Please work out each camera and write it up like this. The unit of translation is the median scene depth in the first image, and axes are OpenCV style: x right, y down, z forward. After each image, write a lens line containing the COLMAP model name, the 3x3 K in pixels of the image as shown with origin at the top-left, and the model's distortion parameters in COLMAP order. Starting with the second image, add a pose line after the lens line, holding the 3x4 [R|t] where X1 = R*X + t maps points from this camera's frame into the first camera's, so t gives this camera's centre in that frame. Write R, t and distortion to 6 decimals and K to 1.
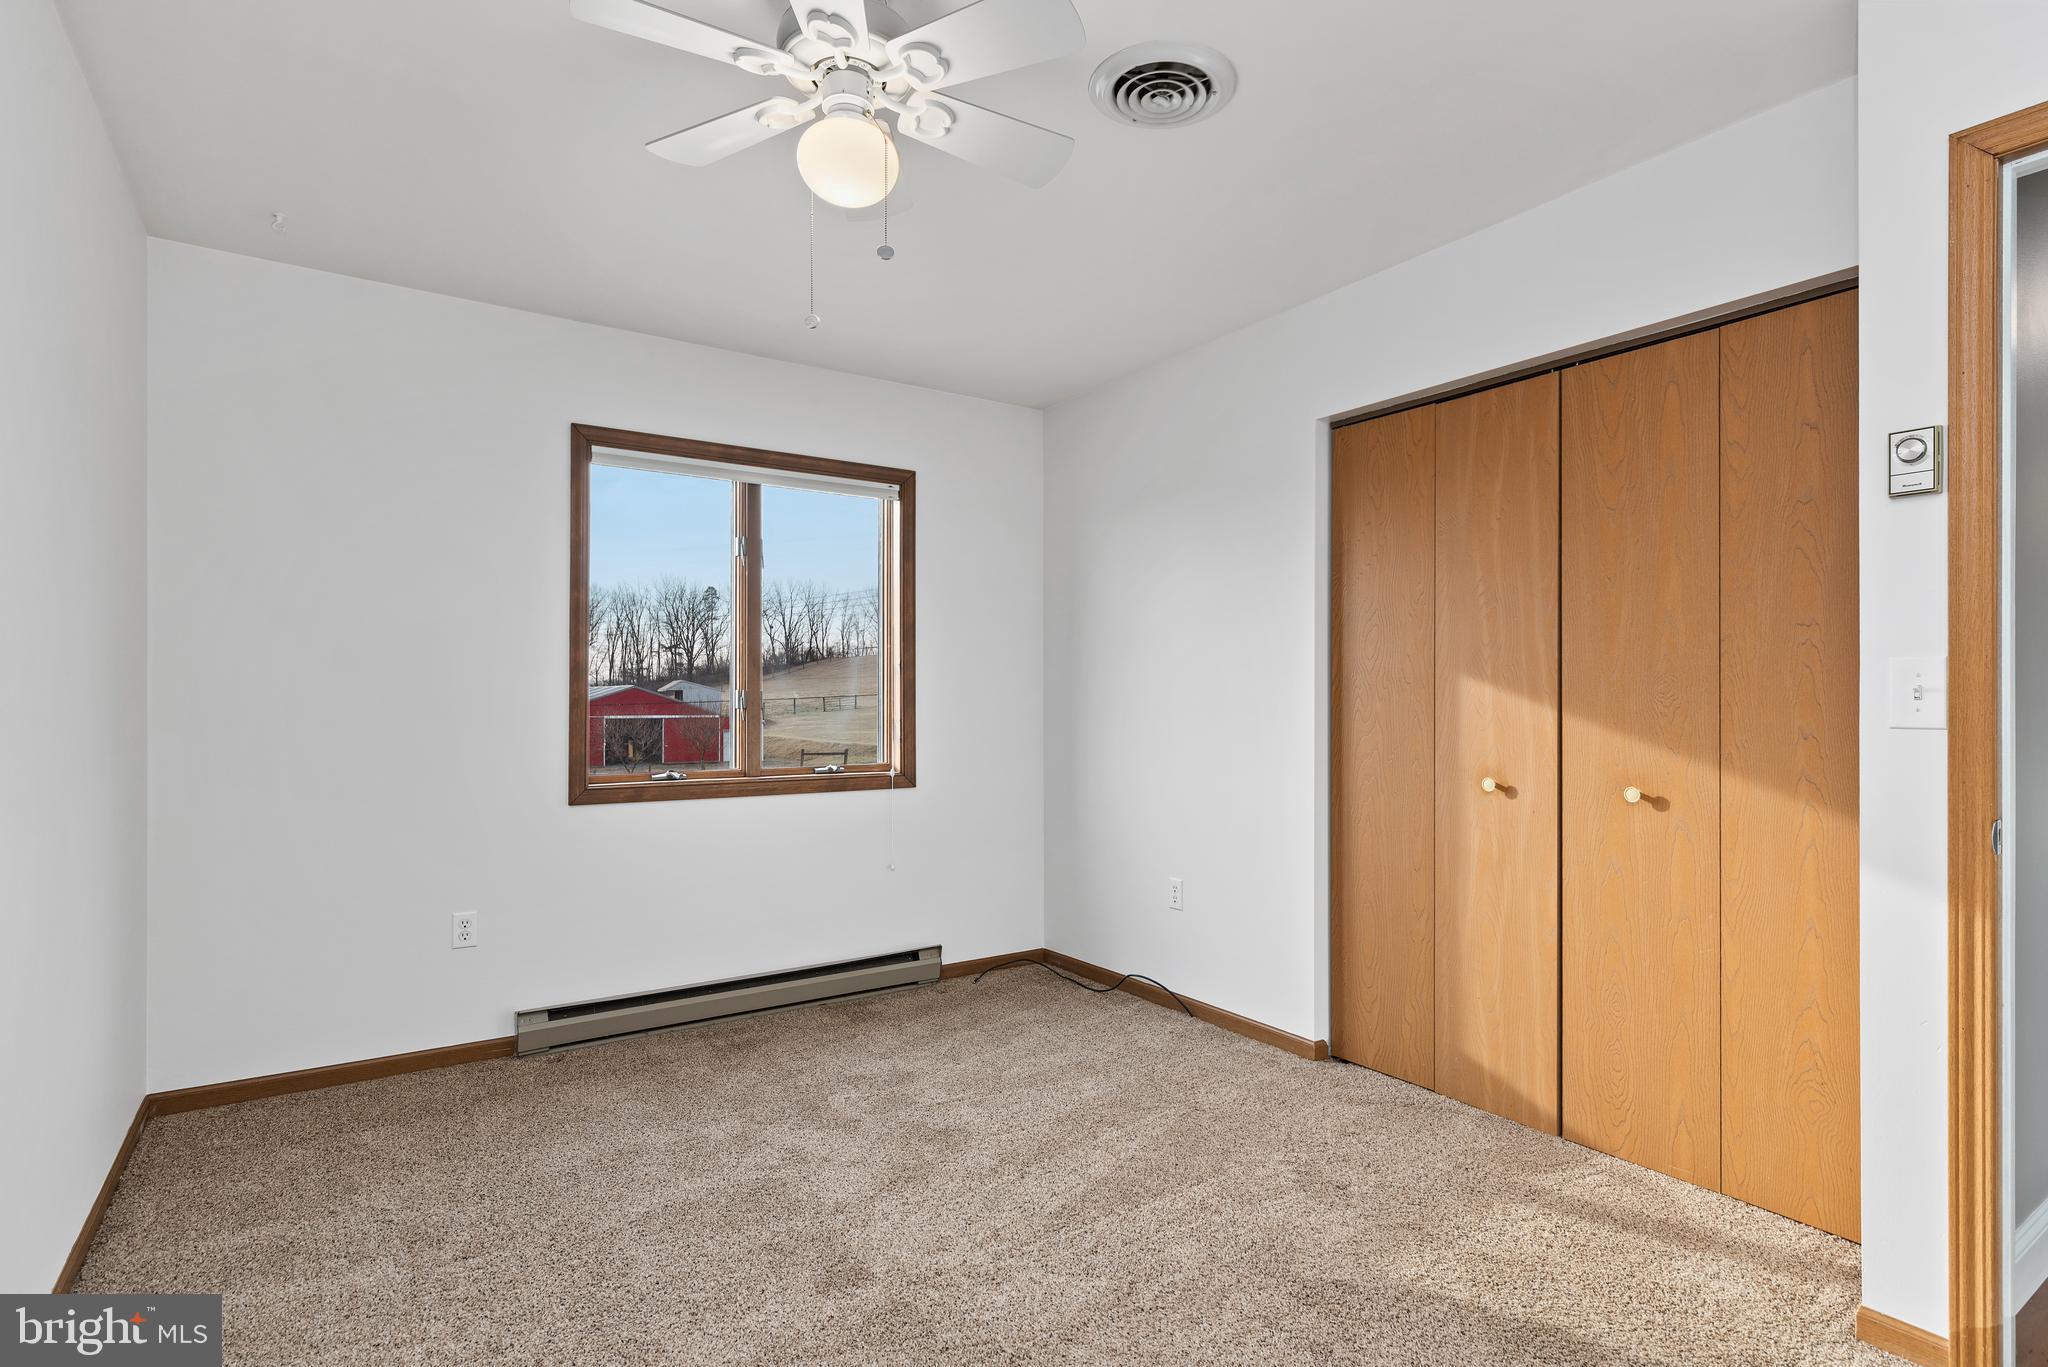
lens RADIAL K [[1012.4, 0, 1029.8], [0, 1012.4, 679.6], [0, 0, 1]] dist [-0.000353, -0.000312]
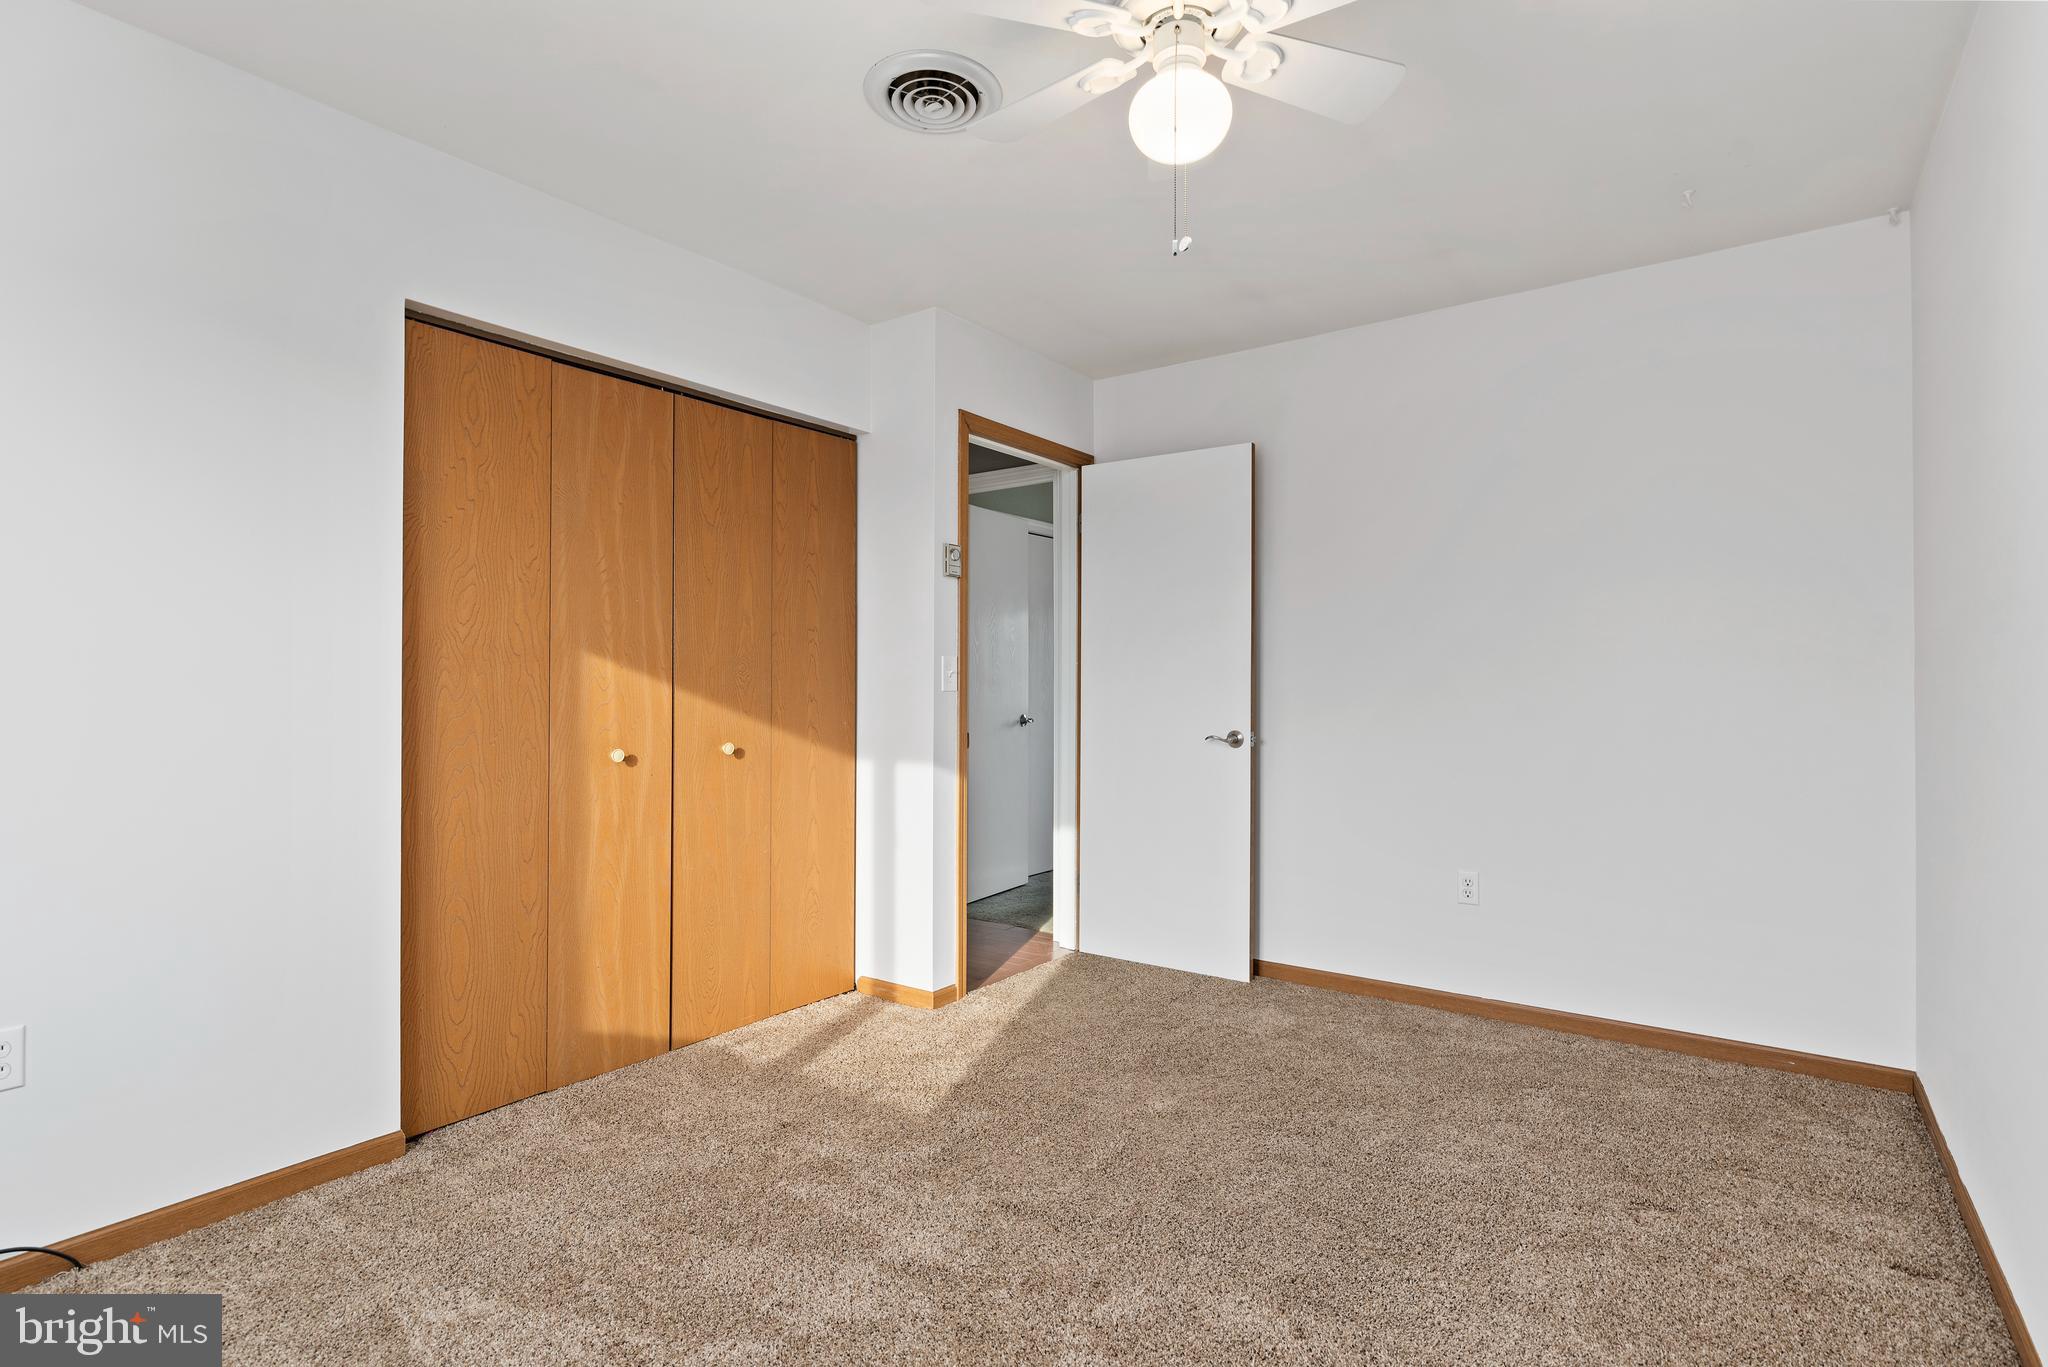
lens RADIAL K [[1012.4, 0, 1029.8], [0, 1012.4, 679.6], [0, 0, 1]] dist [-0.000353, -0.000312]
pose [[-0.350751, 0.013467, 0.936372, -0.671429], [-0.014501, 0.999699, -0.019810, 0.039459], [-0.936356, -0.020527, -0.350450, 0.963959]]
